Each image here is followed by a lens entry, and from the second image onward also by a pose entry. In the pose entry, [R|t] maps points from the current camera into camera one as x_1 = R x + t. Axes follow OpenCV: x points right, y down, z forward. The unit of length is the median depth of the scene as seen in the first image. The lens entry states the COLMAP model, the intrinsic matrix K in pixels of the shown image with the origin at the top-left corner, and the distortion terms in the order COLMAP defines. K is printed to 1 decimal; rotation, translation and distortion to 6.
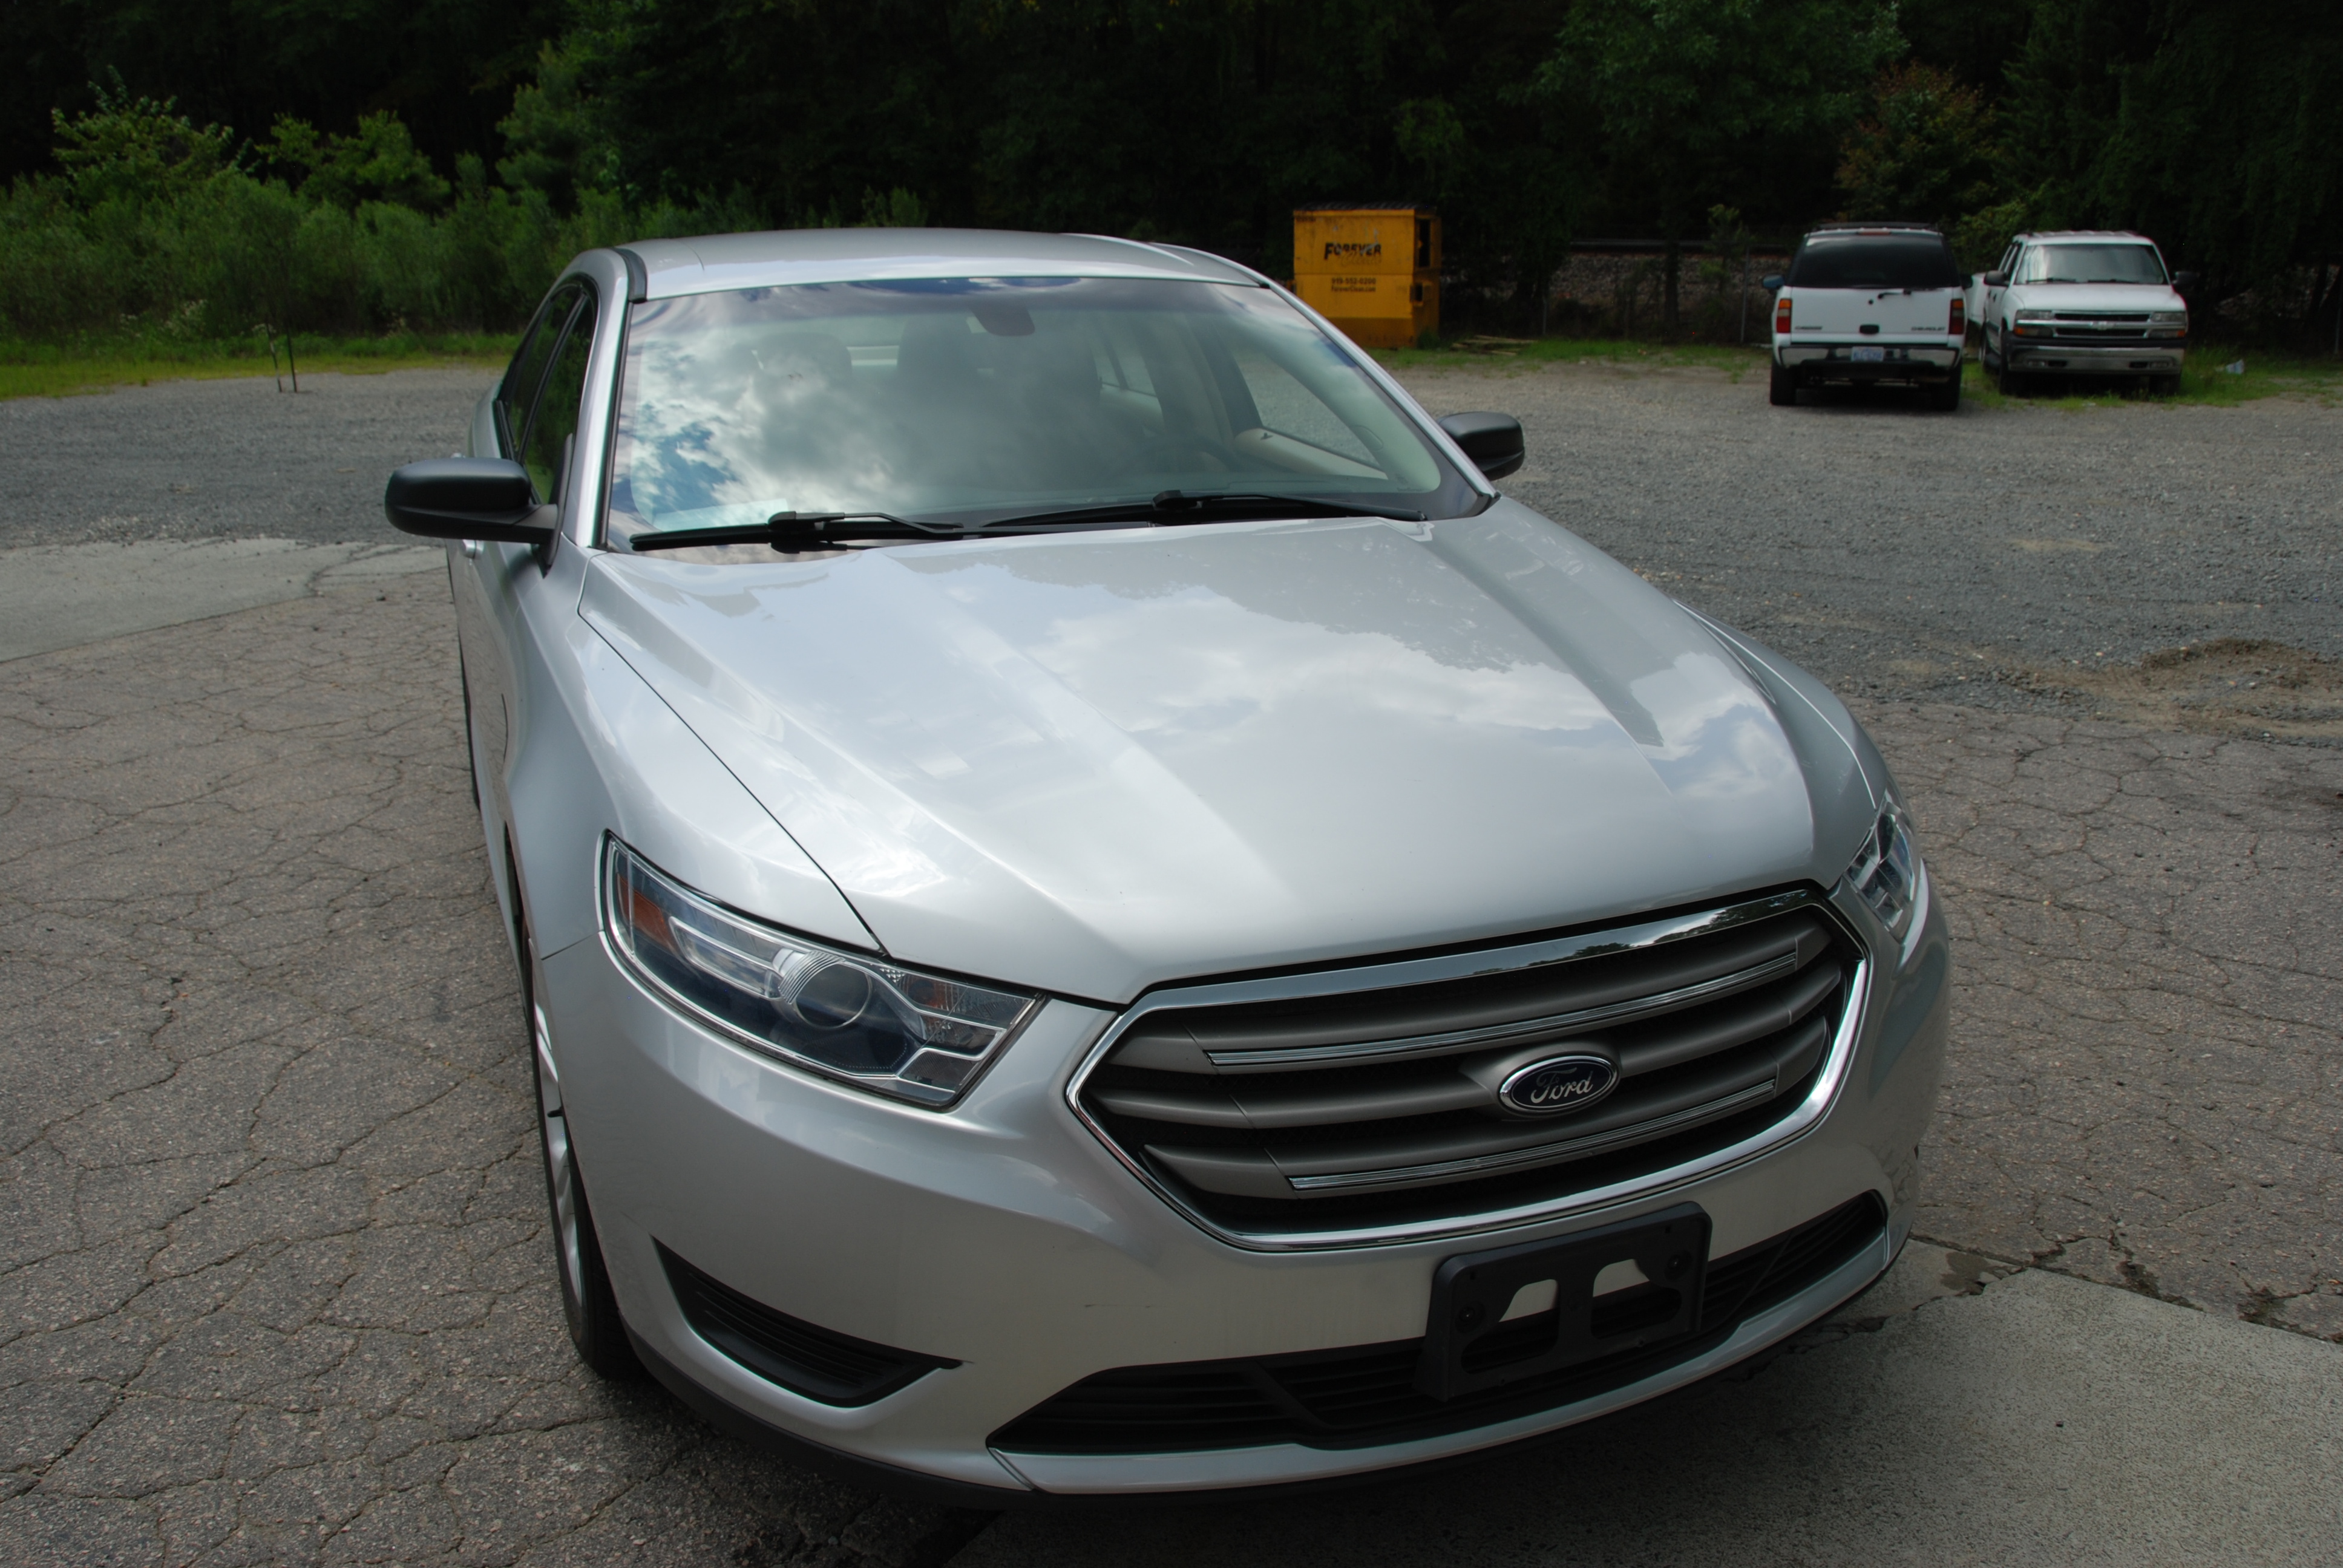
lens RADIAL K [[1889.5, 0, 1162.3], [0, 1889.5, 819.7], [0, 0, 1]] dist [-0.153947, 0.130475]
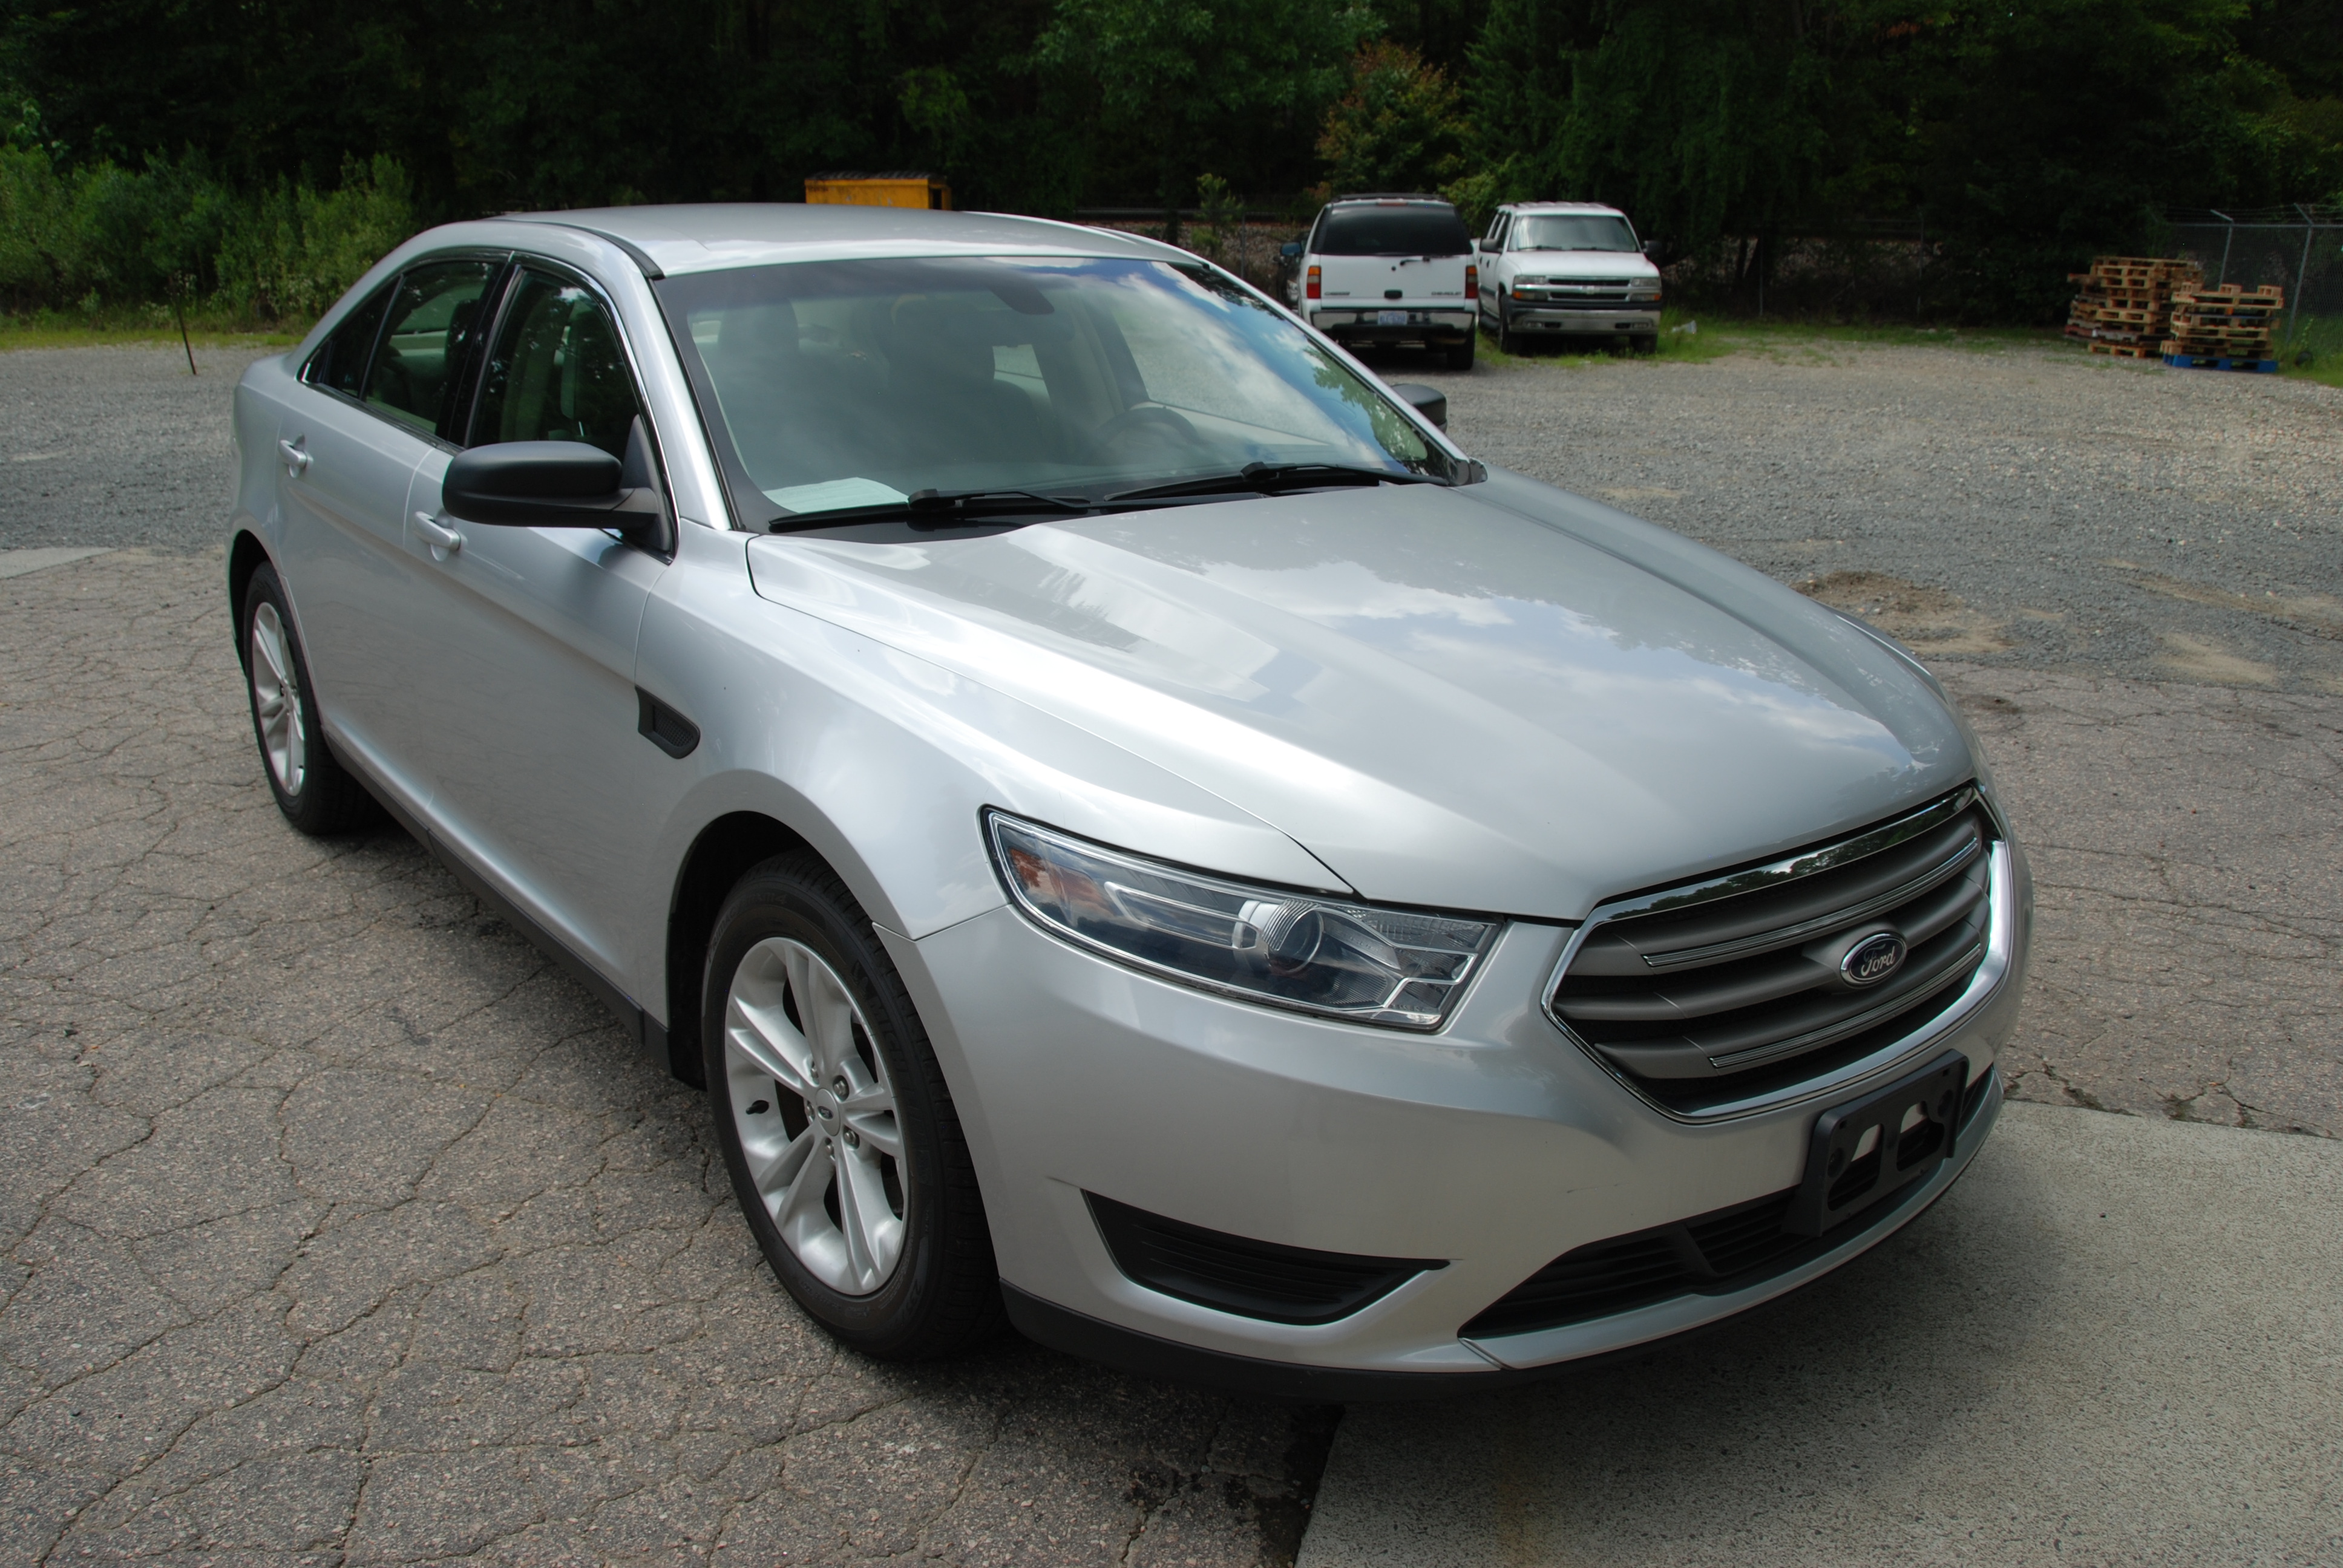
lens RADIAL K [[1889.5, 0, 1162.3], [0, 1889.5, 819.7], [0, 0, 1]] dist [-0.153947, 0.130475]
pose [[0.960704, -0.070550, 0.268460, -0.033642], [0.066182, 0.997487, 0.025295, -0.000448], [-0.269570, -0.006534, 0.962959, -0.000650]]
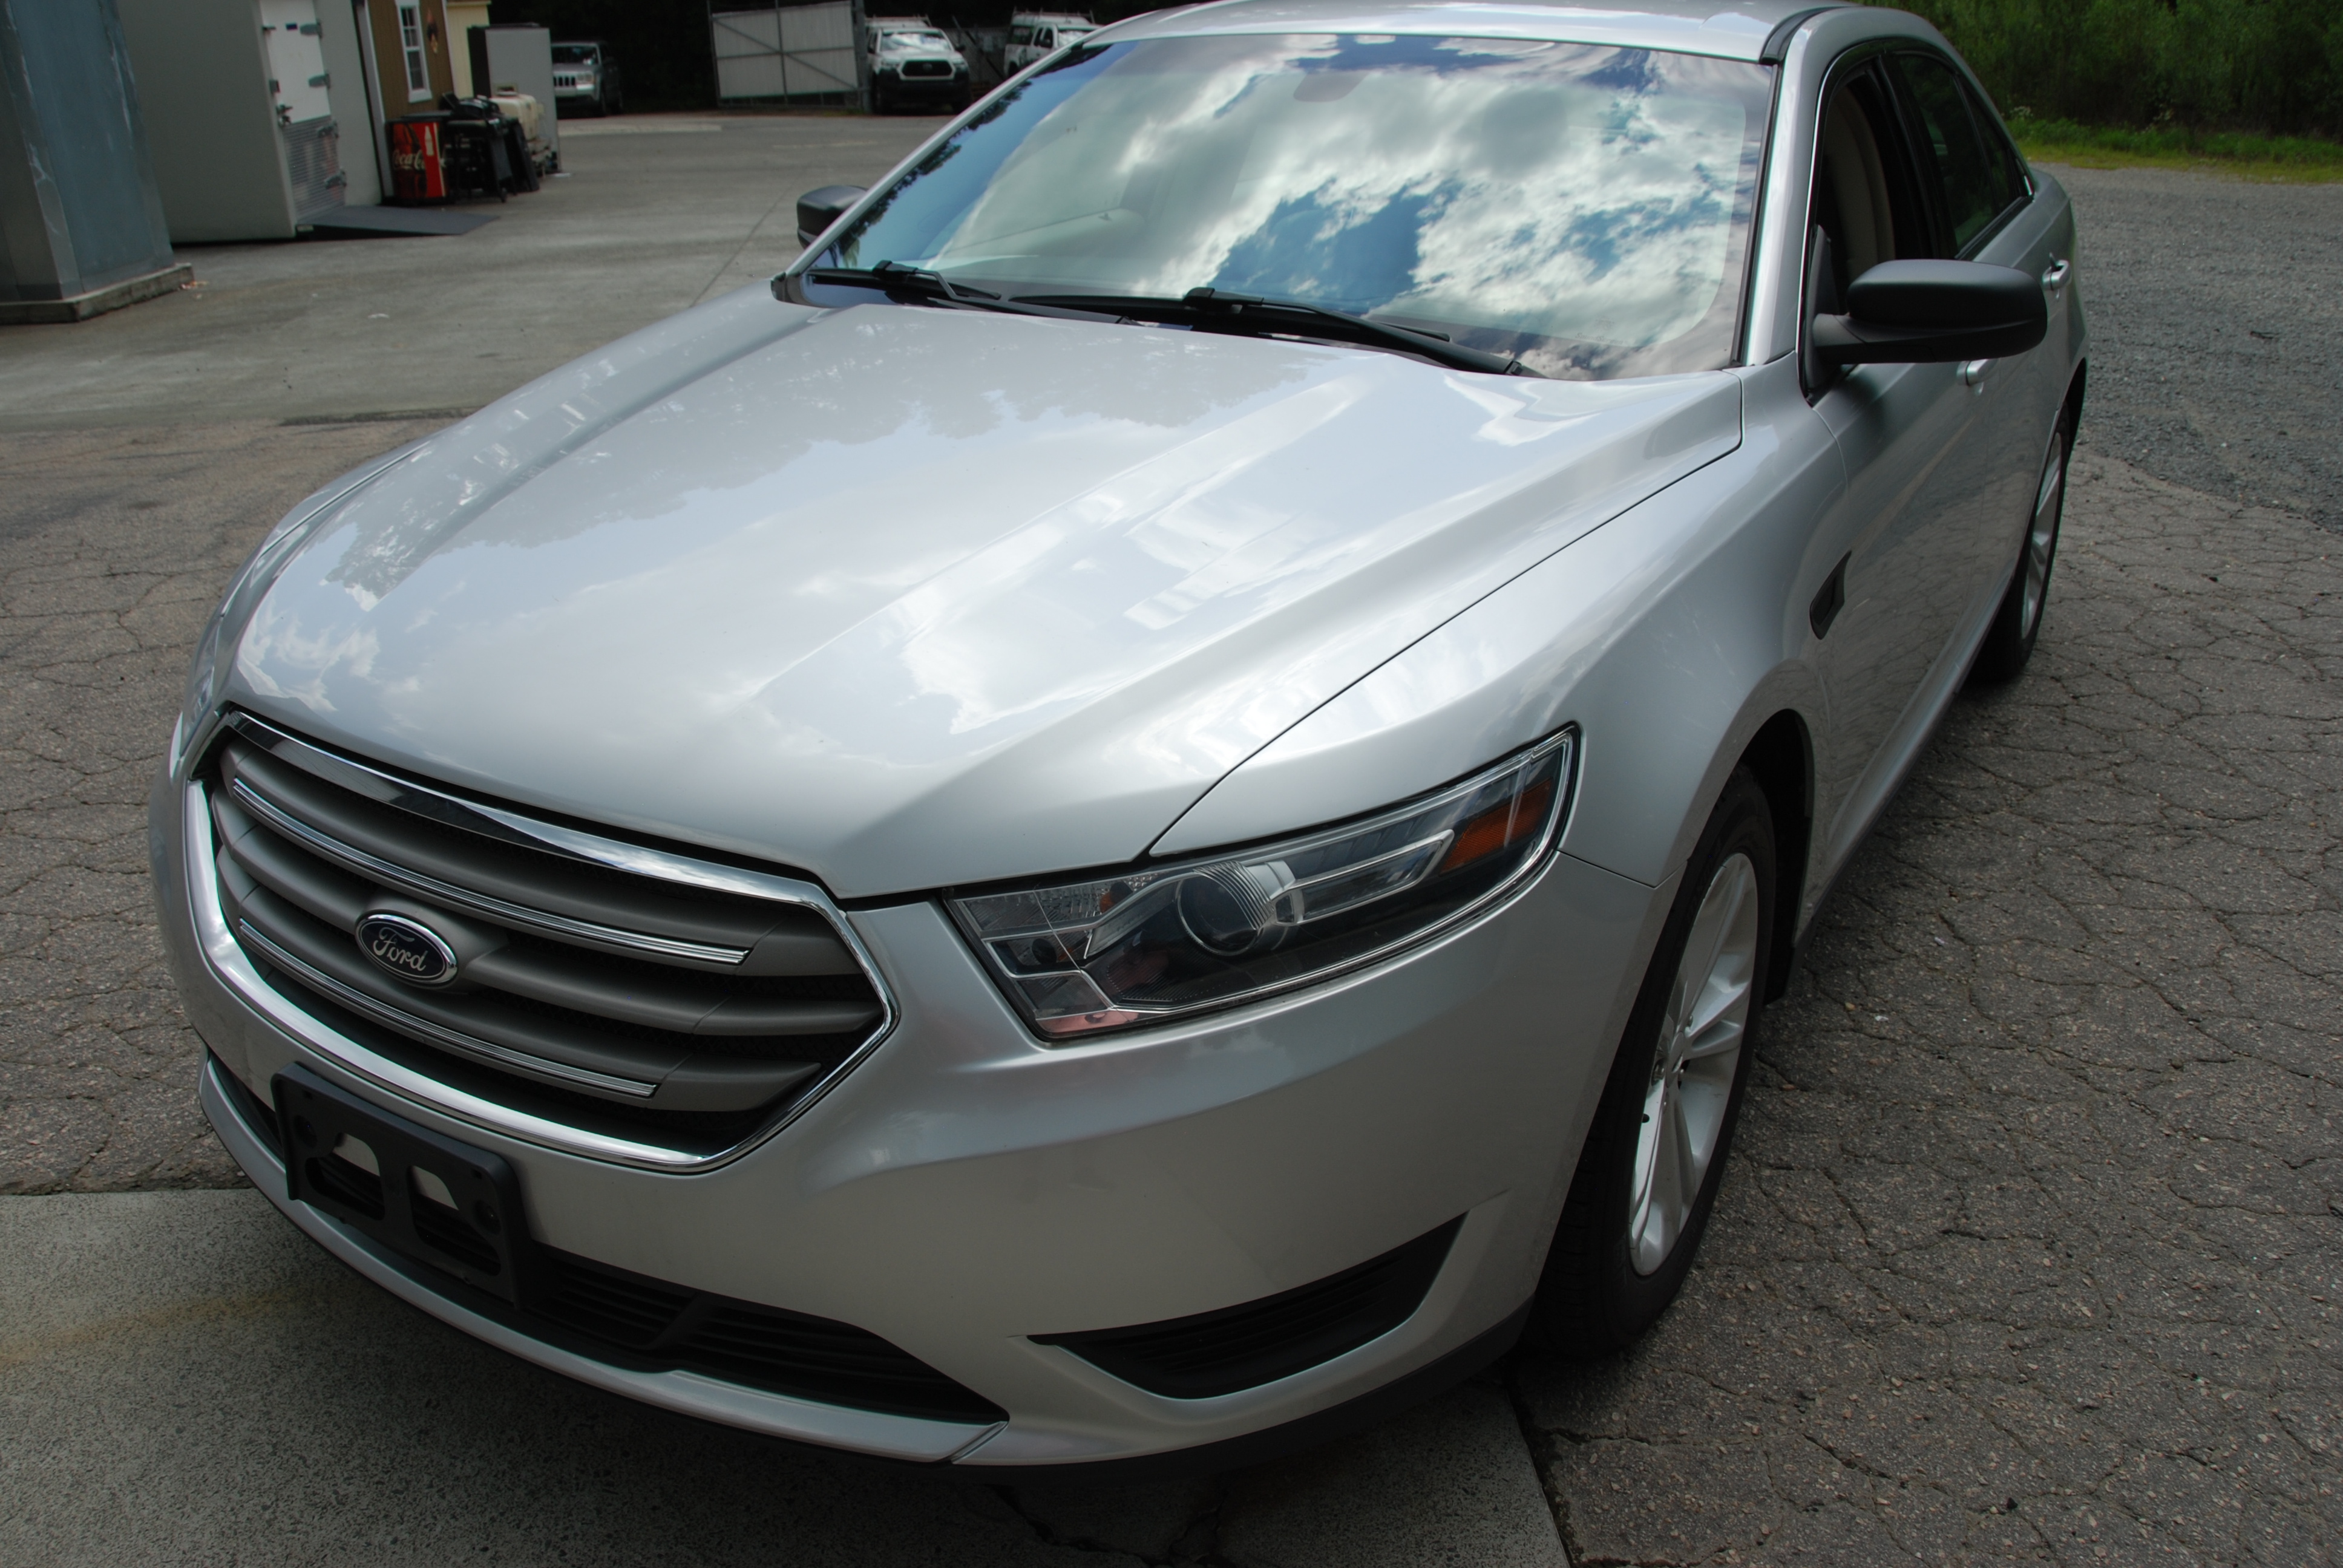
lens RADIAL K [[1896.7, 0, 1159.2], [0, 1896.7, 821.4], [0, 0, 1]] dist [-0.159386, 0.143030]
pose [[0.600733, 0.320537, -0.732377, 0.067972], [-0.240455, 0.946127, 0.216854, -0.012531], [0.762431, 0.045833, 0.645444, 0.044708]]
